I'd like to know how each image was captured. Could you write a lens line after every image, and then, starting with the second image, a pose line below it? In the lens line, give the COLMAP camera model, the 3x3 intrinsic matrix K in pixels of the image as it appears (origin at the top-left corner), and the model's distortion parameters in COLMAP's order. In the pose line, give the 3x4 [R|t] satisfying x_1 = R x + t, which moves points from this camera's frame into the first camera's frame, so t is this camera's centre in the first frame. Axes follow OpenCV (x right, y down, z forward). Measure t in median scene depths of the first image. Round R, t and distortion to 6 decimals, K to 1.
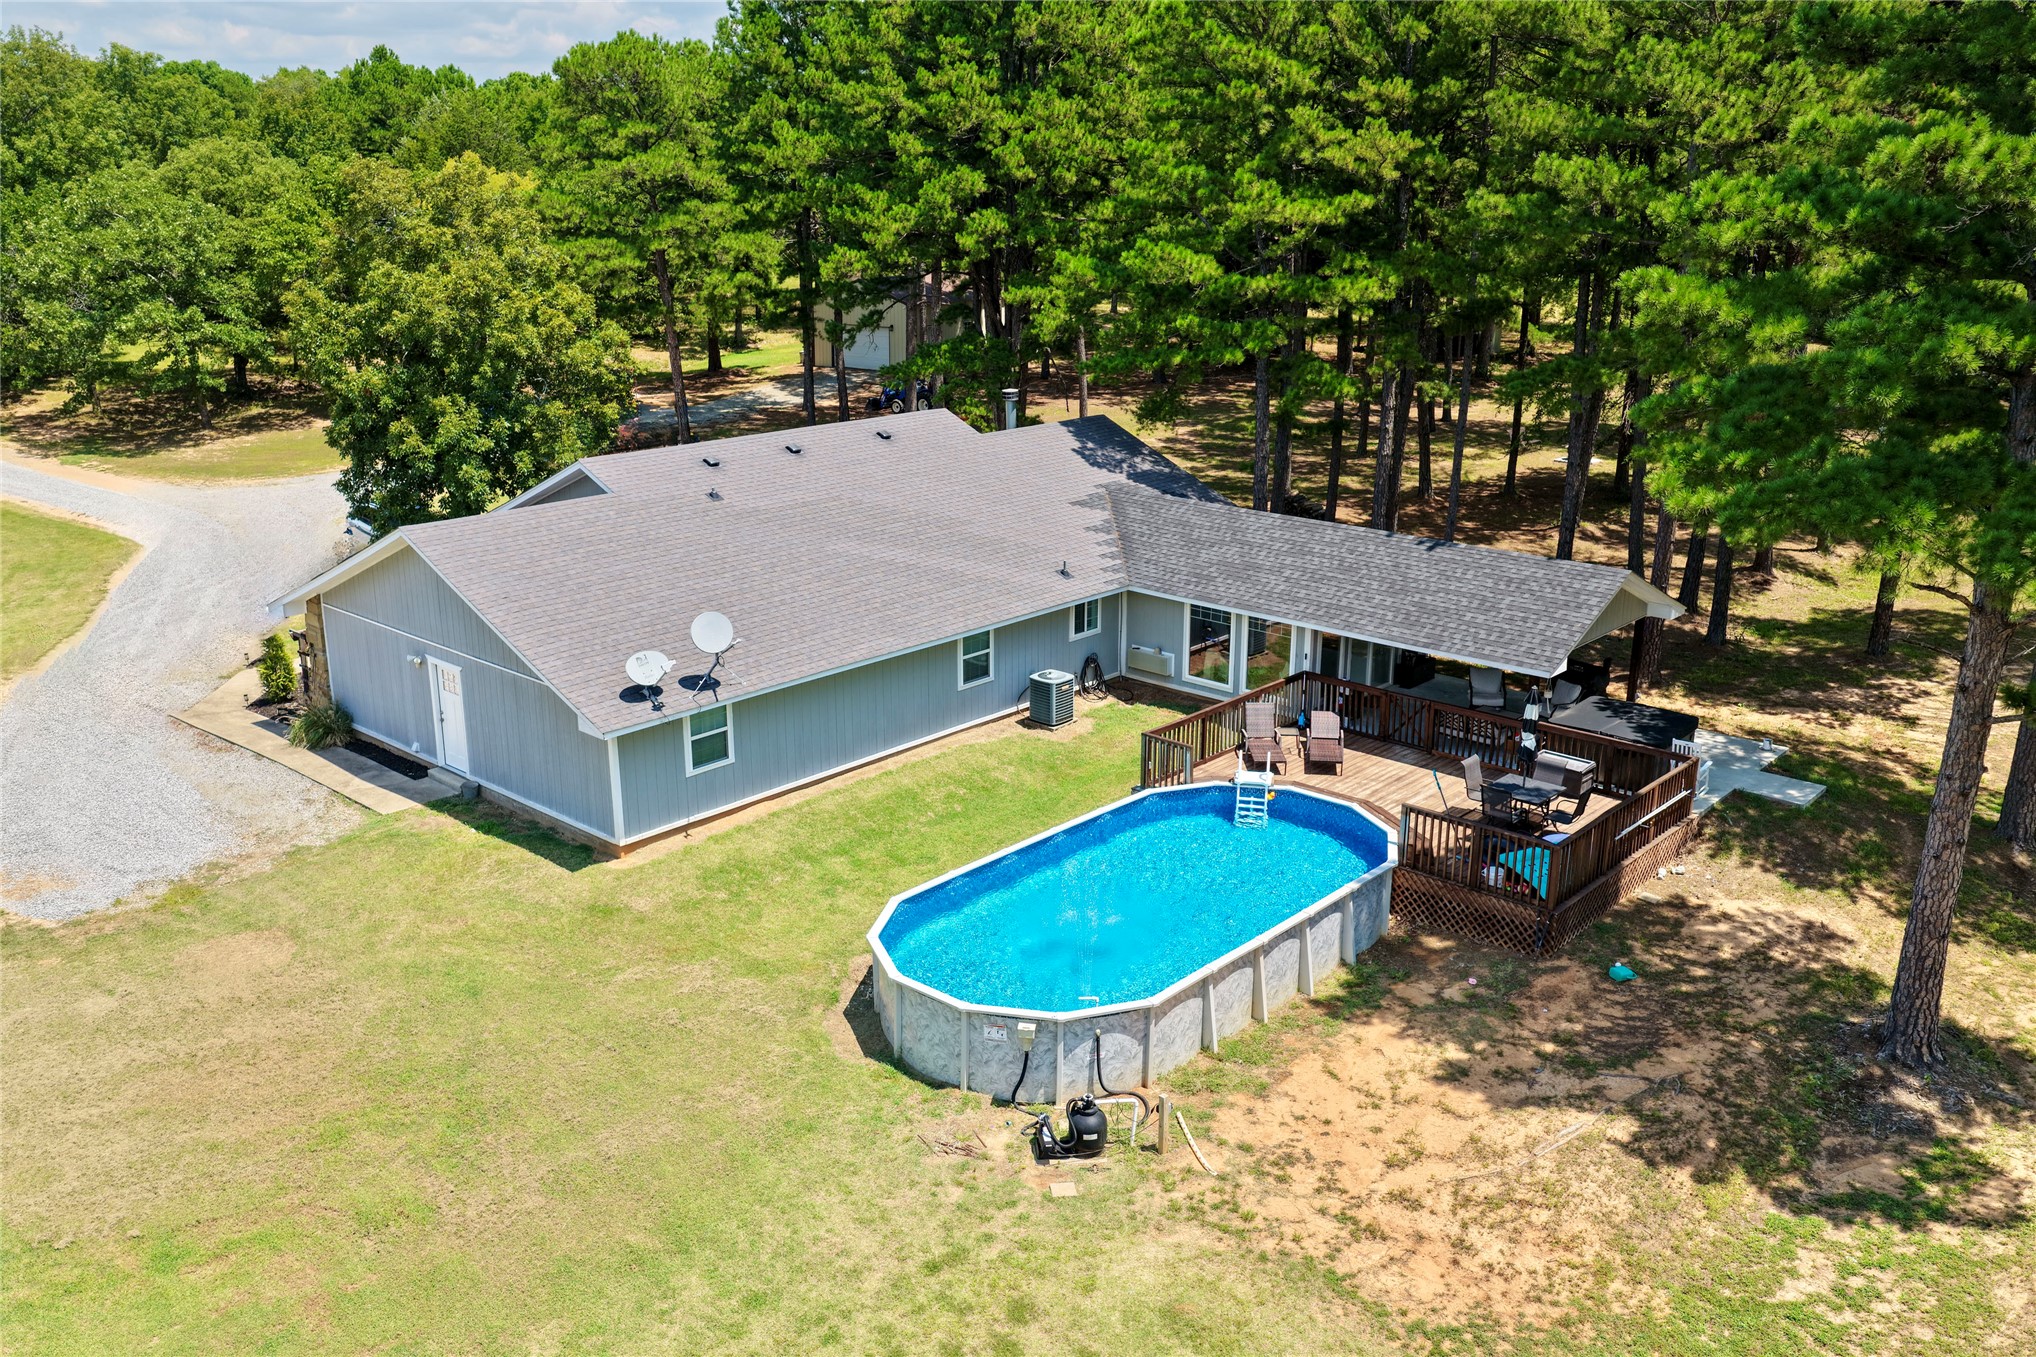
lens RADIAL K [[1668.8, 0, 1020.9], [0, 1668.8, 659.6], [0, 0, 1]] dist [0.006060, 0.003553]
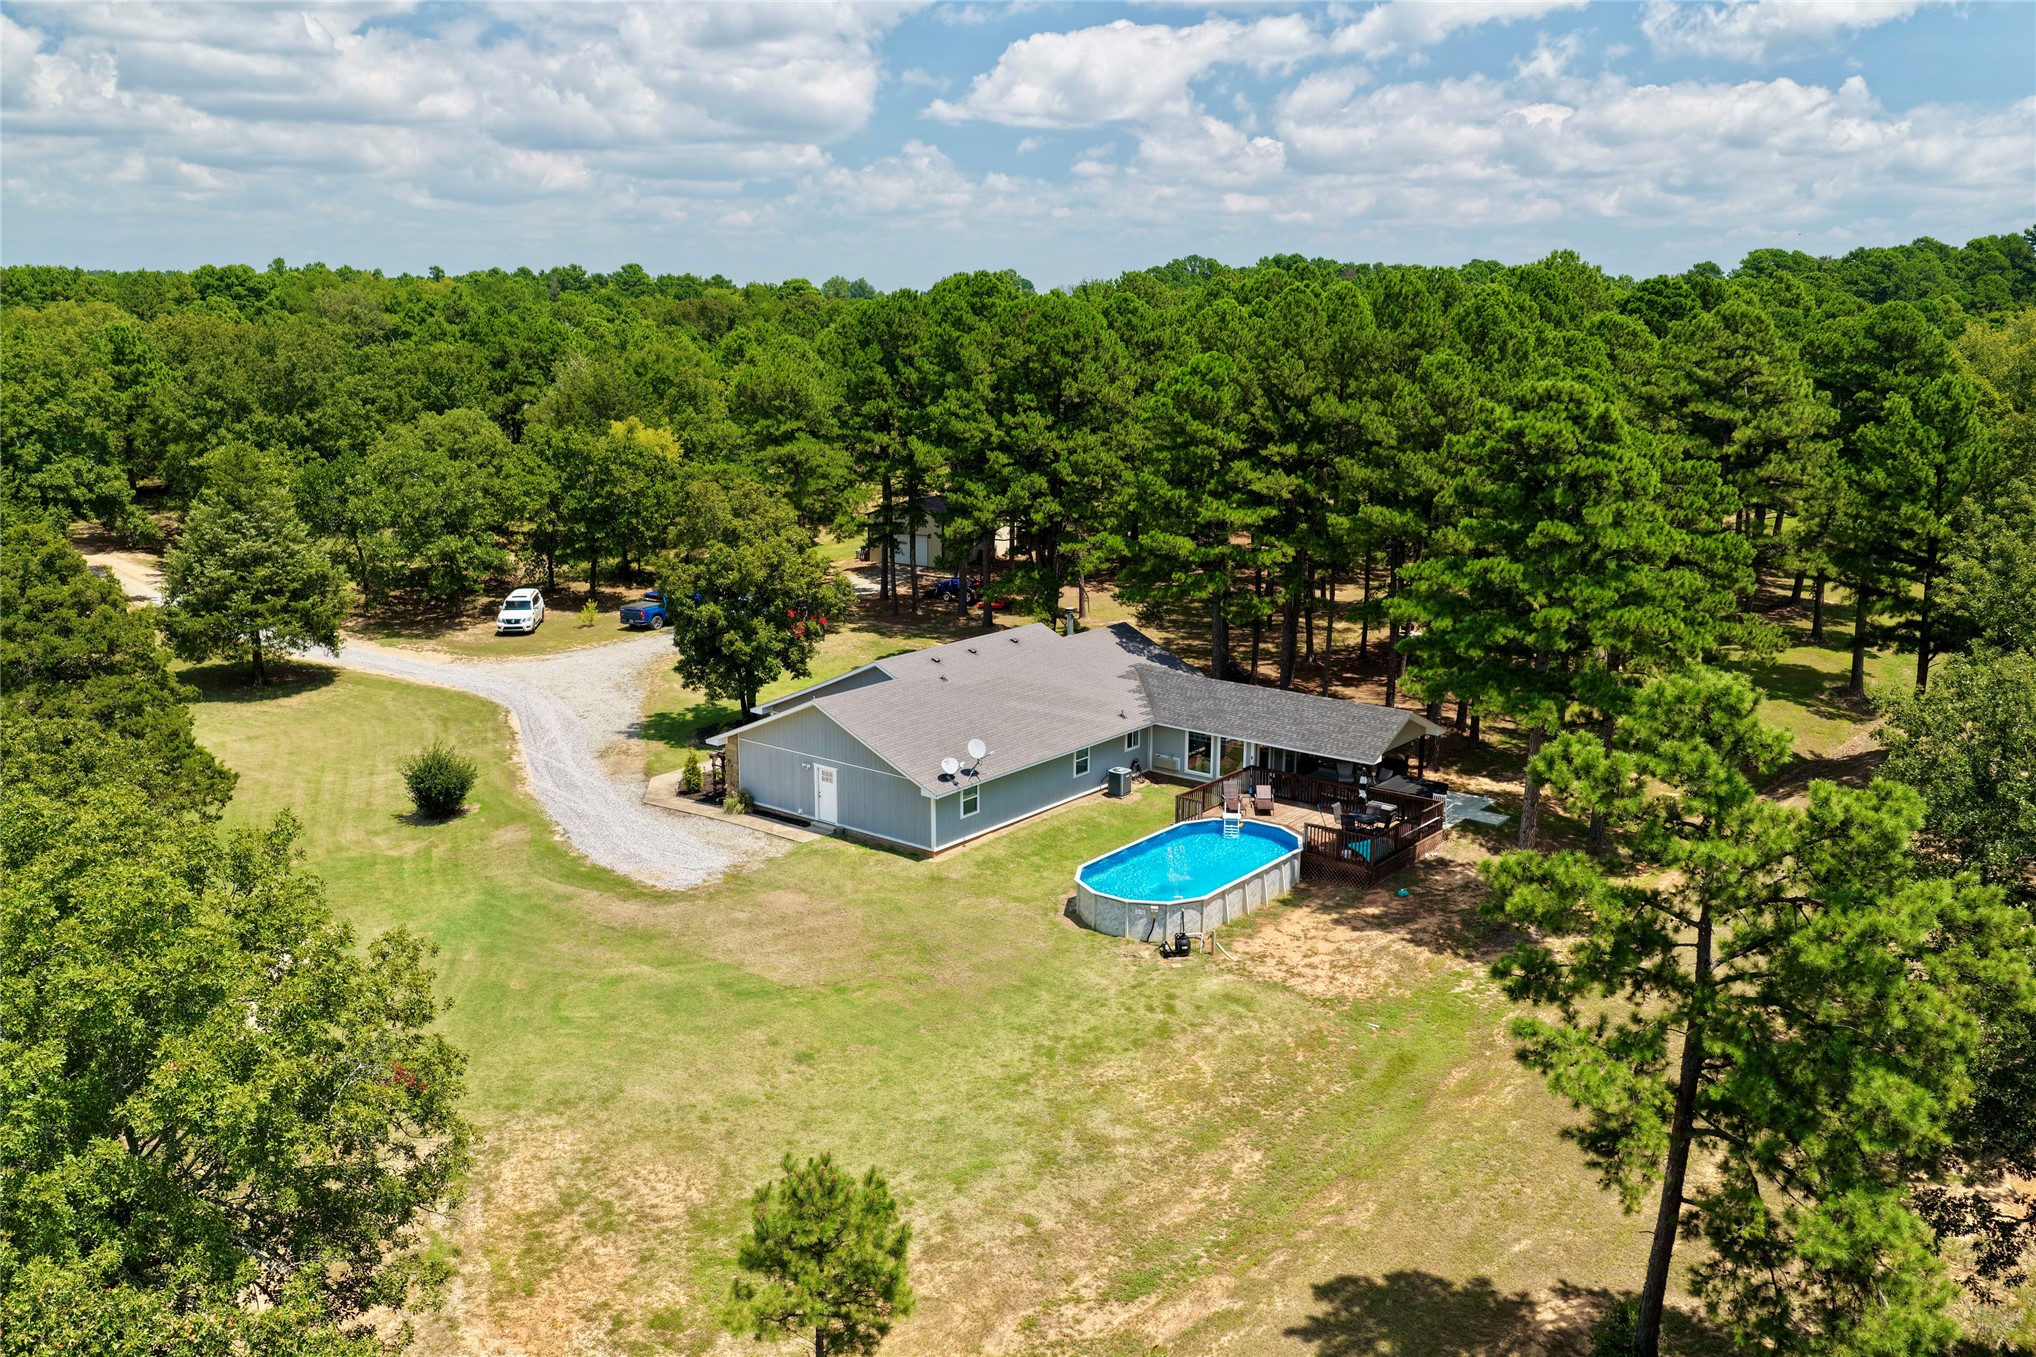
lens RADIAL K [[1661.3, 0, 1018.0], [0, 1661.3, 678.5], [0, 0, 1]] dist [-0.008537, 0.020038]
pose [[0.997884, -0.013012, 0.063712, -0.229291], [0.017093, 0.997808, -0.063932, 0.026185], [-0.062740, 0.064885, 0.995918, -0.938636]]
